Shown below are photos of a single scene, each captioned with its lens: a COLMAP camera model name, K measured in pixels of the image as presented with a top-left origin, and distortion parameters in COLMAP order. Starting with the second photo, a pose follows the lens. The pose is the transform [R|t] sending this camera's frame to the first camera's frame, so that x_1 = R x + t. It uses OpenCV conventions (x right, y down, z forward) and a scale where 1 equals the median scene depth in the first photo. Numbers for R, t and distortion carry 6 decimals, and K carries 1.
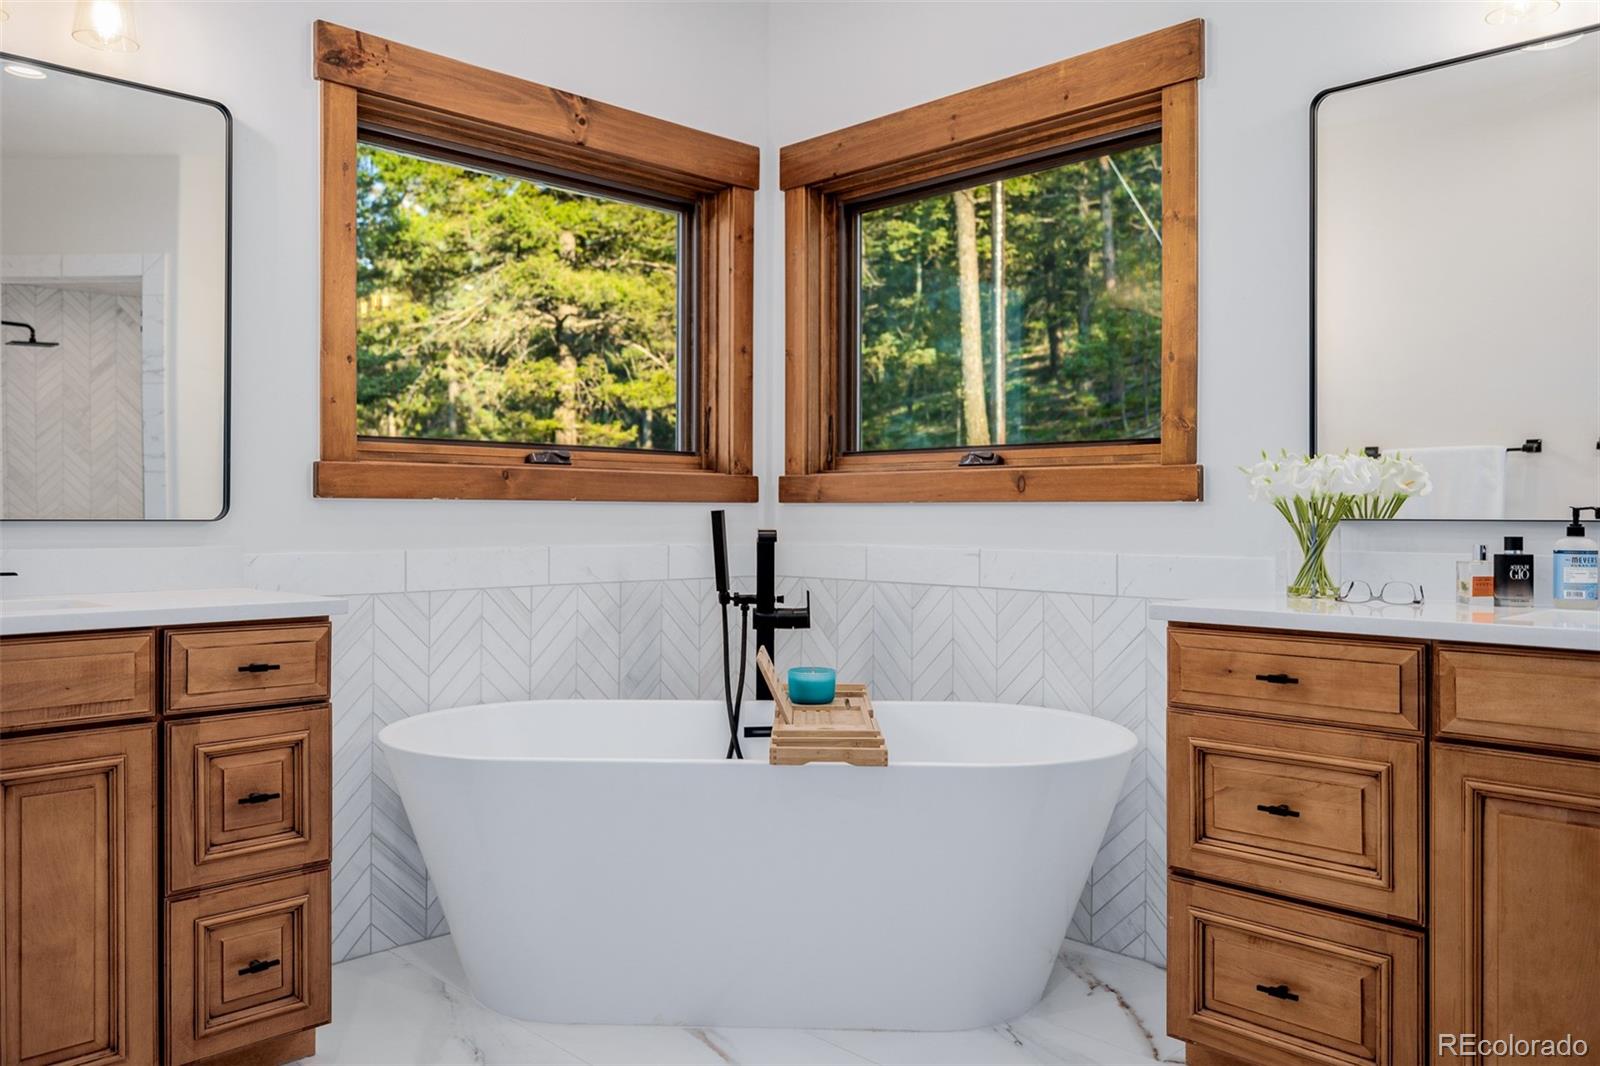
lens RADIAL K [[1206.2, 0, 799.9], [0, 1206.2, 527.9], [0, 0, 1]] dist [0.007599, -0.006851]
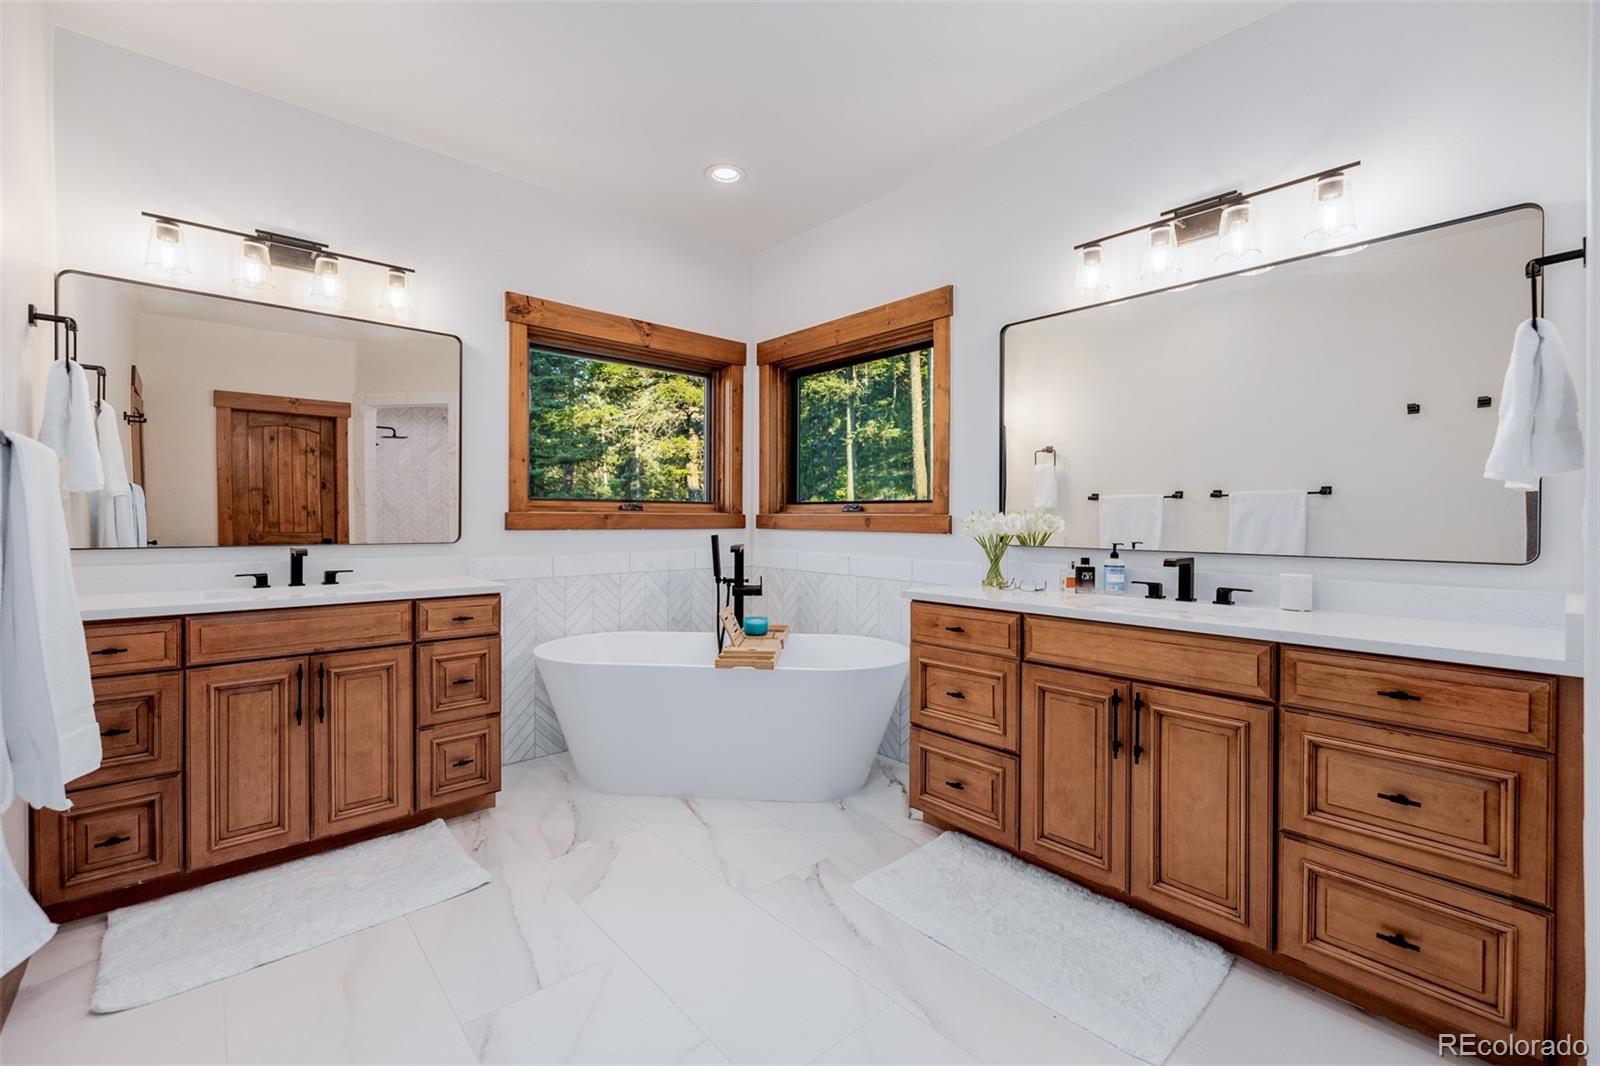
lens RADIAL K [[679.7, 0, 803.6], [0, 679.7, 530.5], [0, 0, 1]] dist [0.001060, 0.000172]
pose [[0.998791, 0.002900, -0.049075, 0.149511], [-0.002511, 0.999965, 0.007992, -0.035828], [0.049096, -0.007859, 0.998763, -0.102826]]
